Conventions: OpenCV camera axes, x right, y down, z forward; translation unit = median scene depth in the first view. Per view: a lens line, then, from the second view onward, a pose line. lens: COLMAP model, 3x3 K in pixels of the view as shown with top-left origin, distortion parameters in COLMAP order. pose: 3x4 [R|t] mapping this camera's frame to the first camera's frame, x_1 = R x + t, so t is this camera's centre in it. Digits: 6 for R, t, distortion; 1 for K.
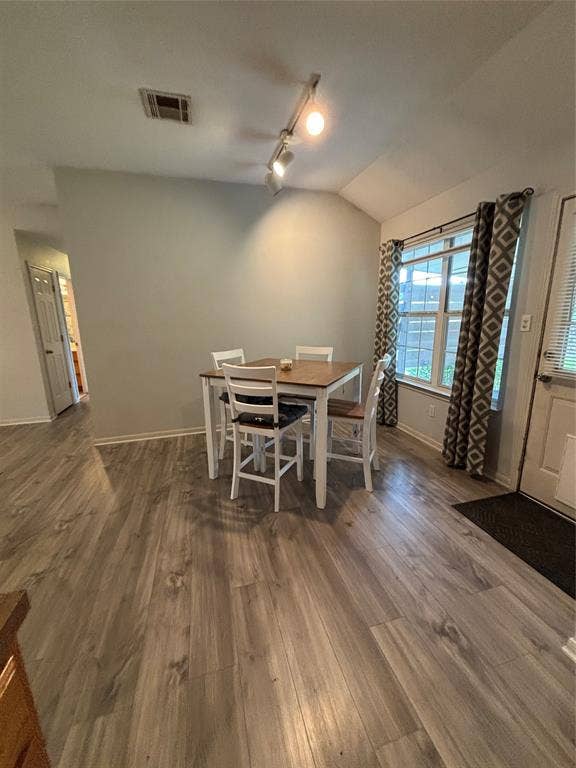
lens RADIAL K [[310.9, 0, 288.0], [0, 310.9, 384.0], [0, 0, 1]] dist [-0.000887, 0.000595]
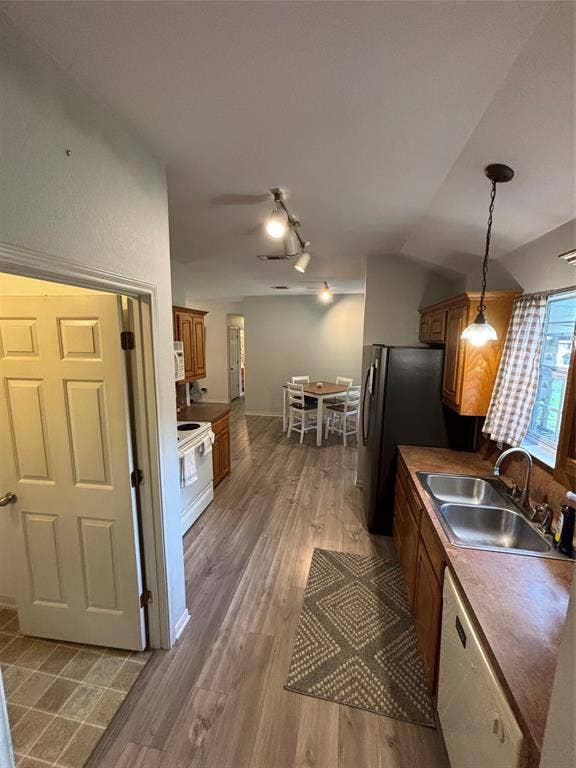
lens RADIAL K [[310.9, 0, 288.0], [0, 310.9, 384.0], [0, 0, 1]] dist [-0.000887, 0.000595]
pose [[0.893418, 0.091083, -0.439895, 0.864891], [-0.116392, 0.992724, -0.030841, 0.026054], [0.433885, 0.078754, 0.897520, -1.230992]]
